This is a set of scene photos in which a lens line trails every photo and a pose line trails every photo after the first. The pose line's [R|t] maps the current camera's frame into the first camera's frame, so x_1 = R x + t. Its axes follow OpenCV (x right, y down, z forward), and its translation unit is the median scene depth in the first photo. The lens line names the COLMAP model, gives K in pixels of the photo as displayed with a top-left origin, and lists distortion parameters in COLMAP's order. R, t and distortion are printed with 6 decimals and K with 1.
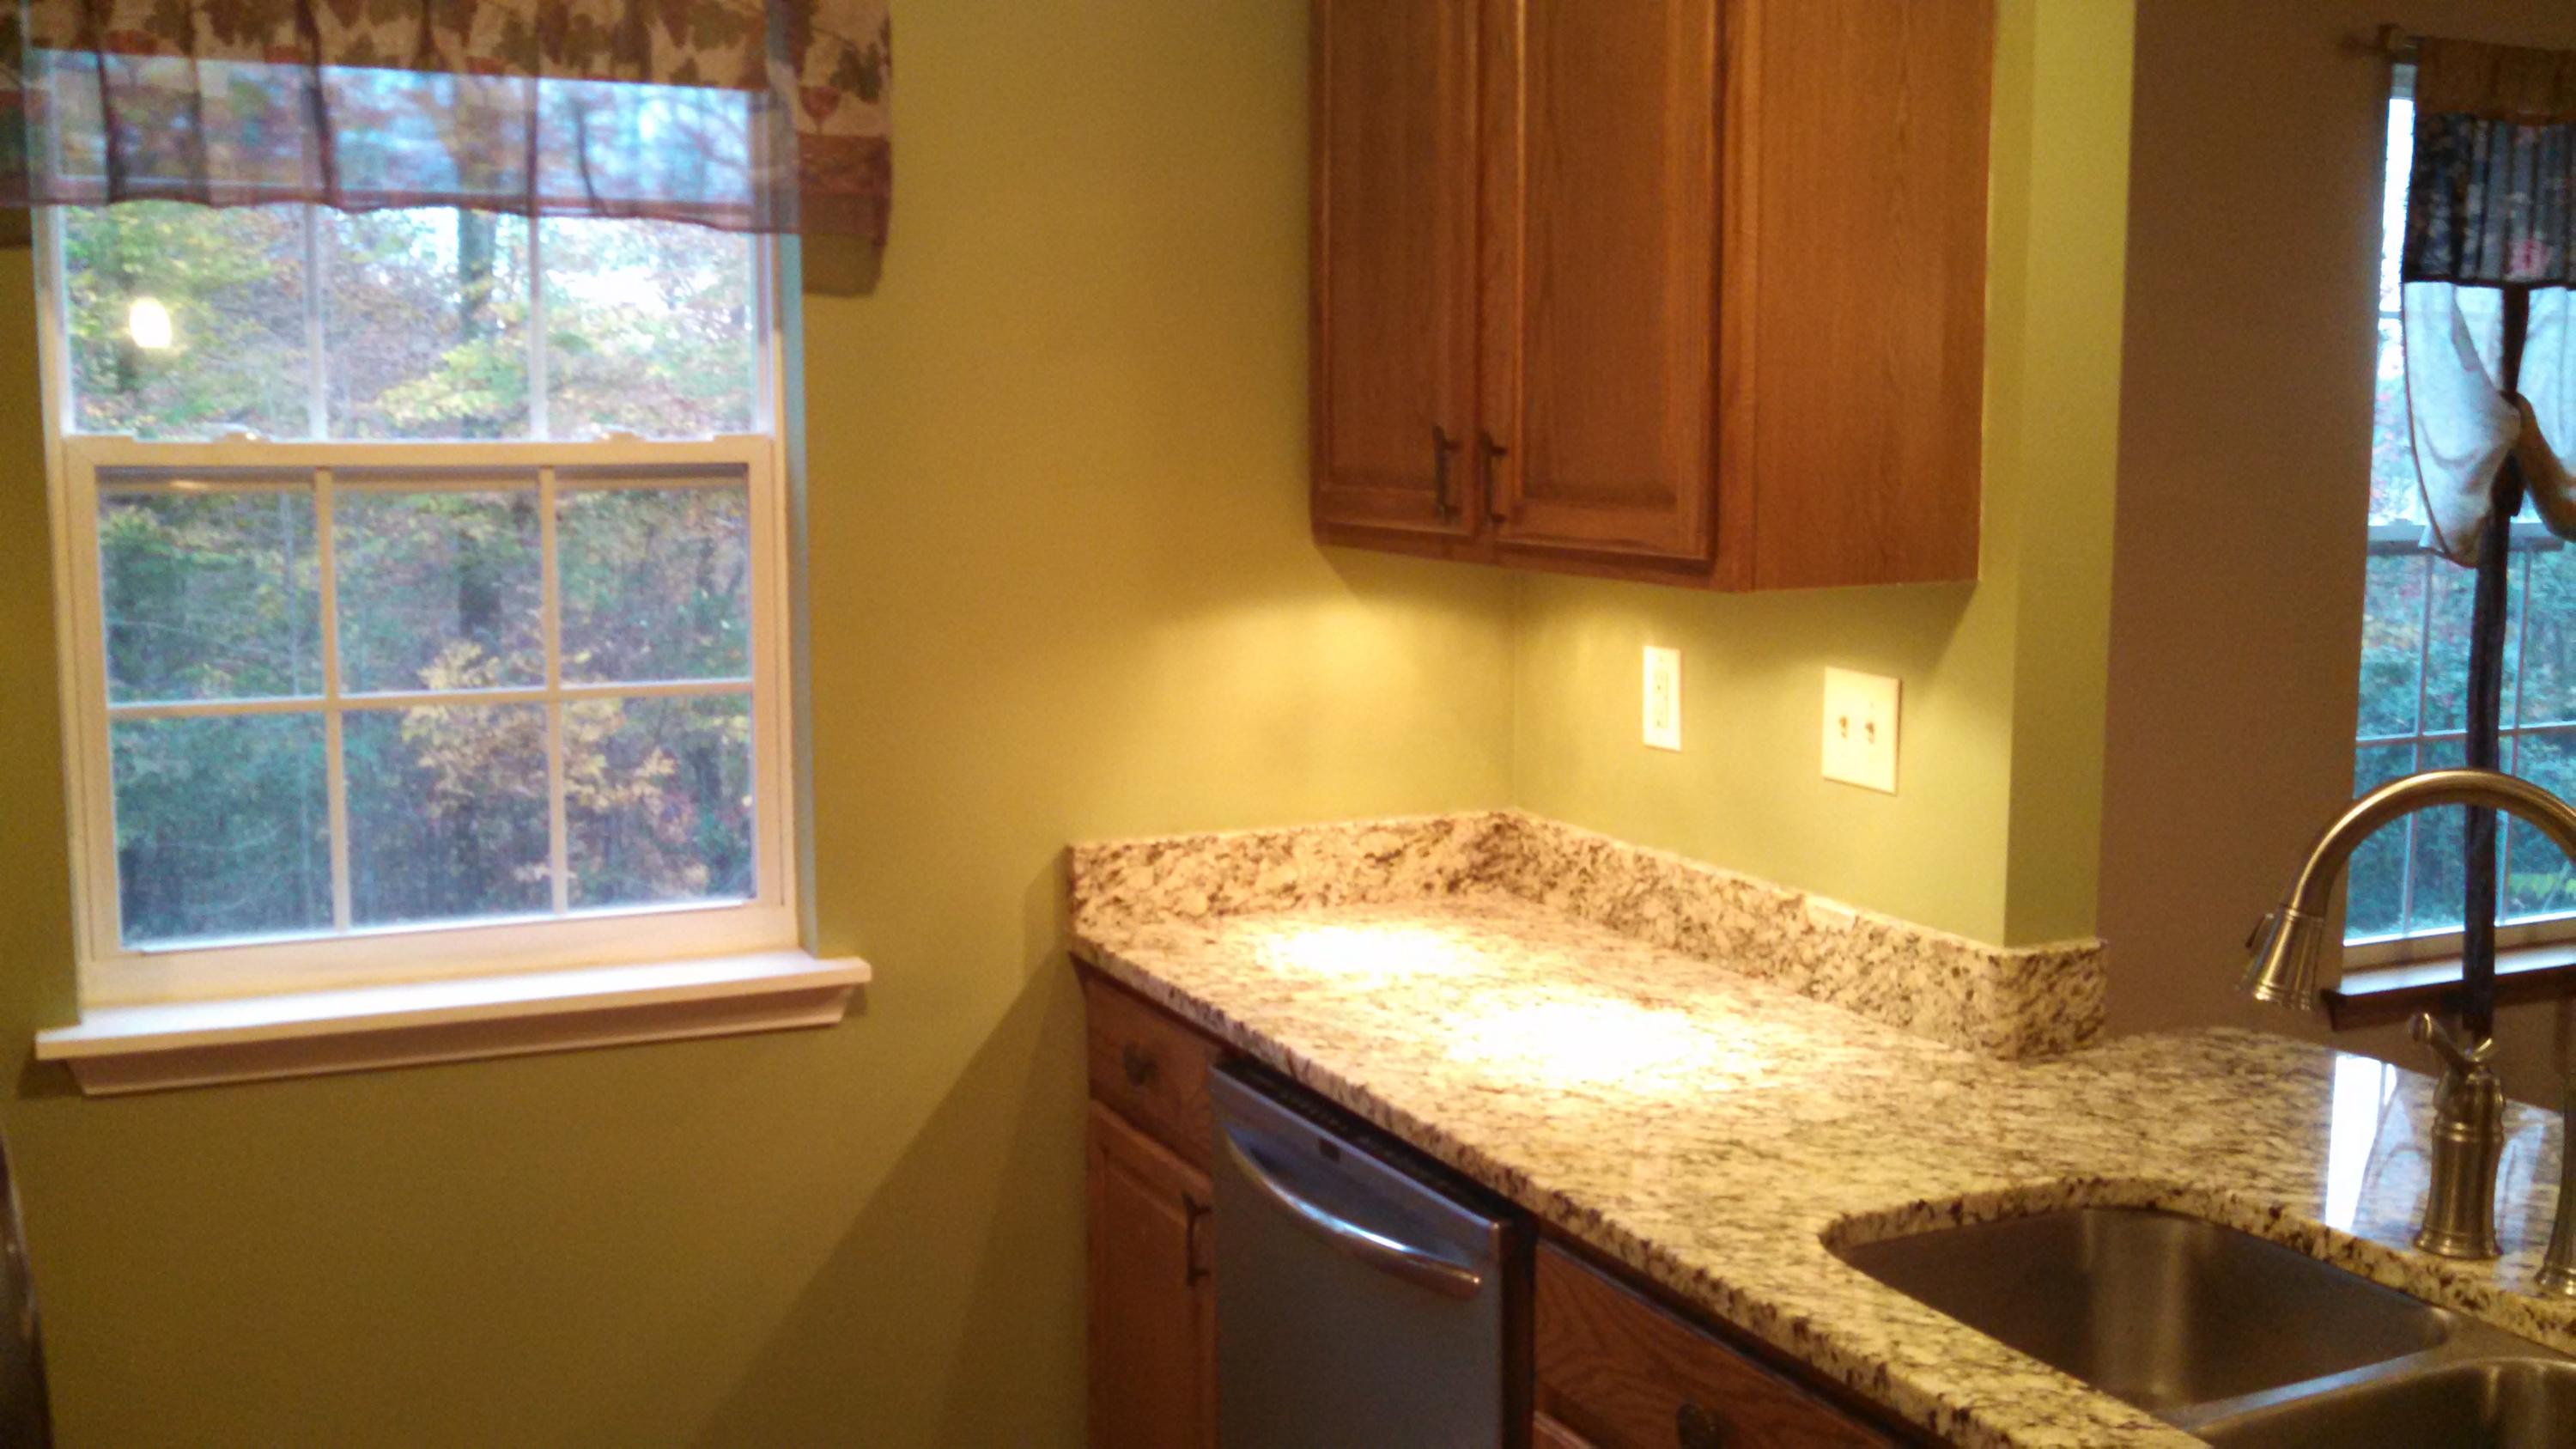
lens RADIAL K [[2514.6, 0, 1295.0], [0, 2514.6, 732.6], [0, 0, 1]] dist [-0.010889, -0.004890]
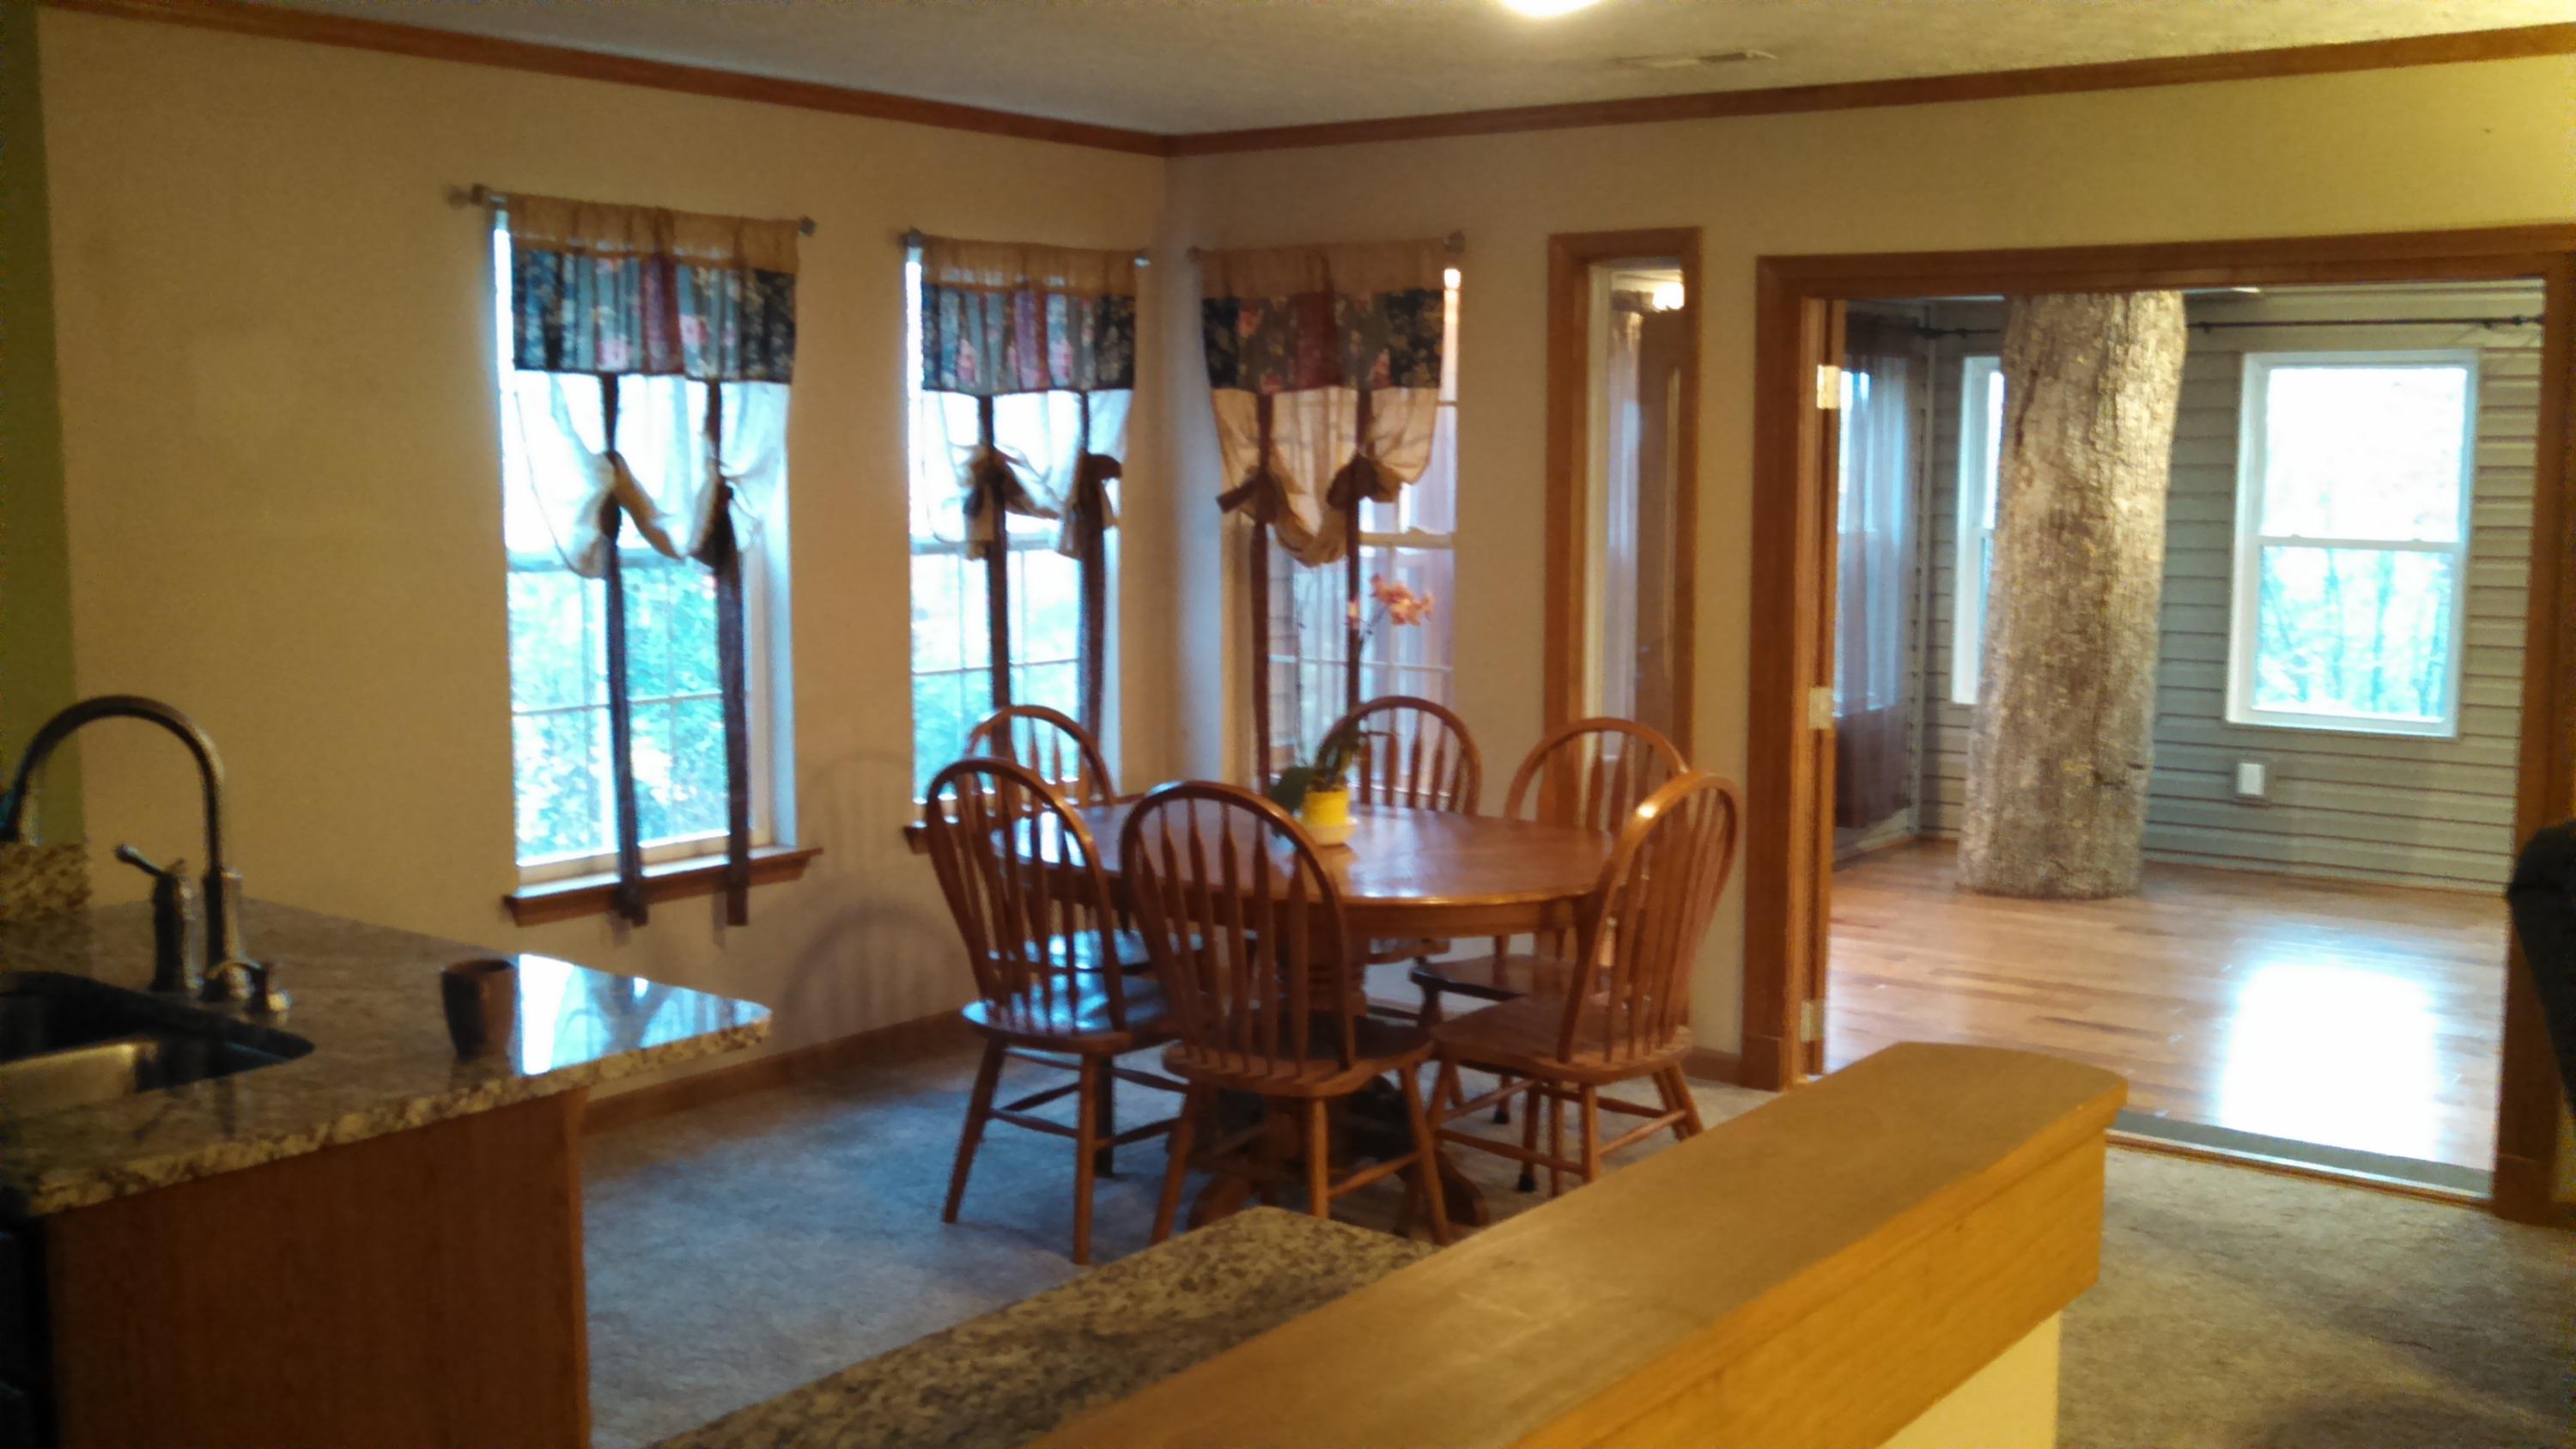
lens RADIAL K [[2514.6, 0, 1295.0], [0, 2514.6, 732.6], [0, 0, 1]] dist [-0.010889, -0.004890]
pose [[0.888125, -0.052536, 0.456590, 0.227437], [0.058023, 0.998313, 0.002006, 0.047768], [-0.455926, 0.024711, 0.889675, -0.499387]]
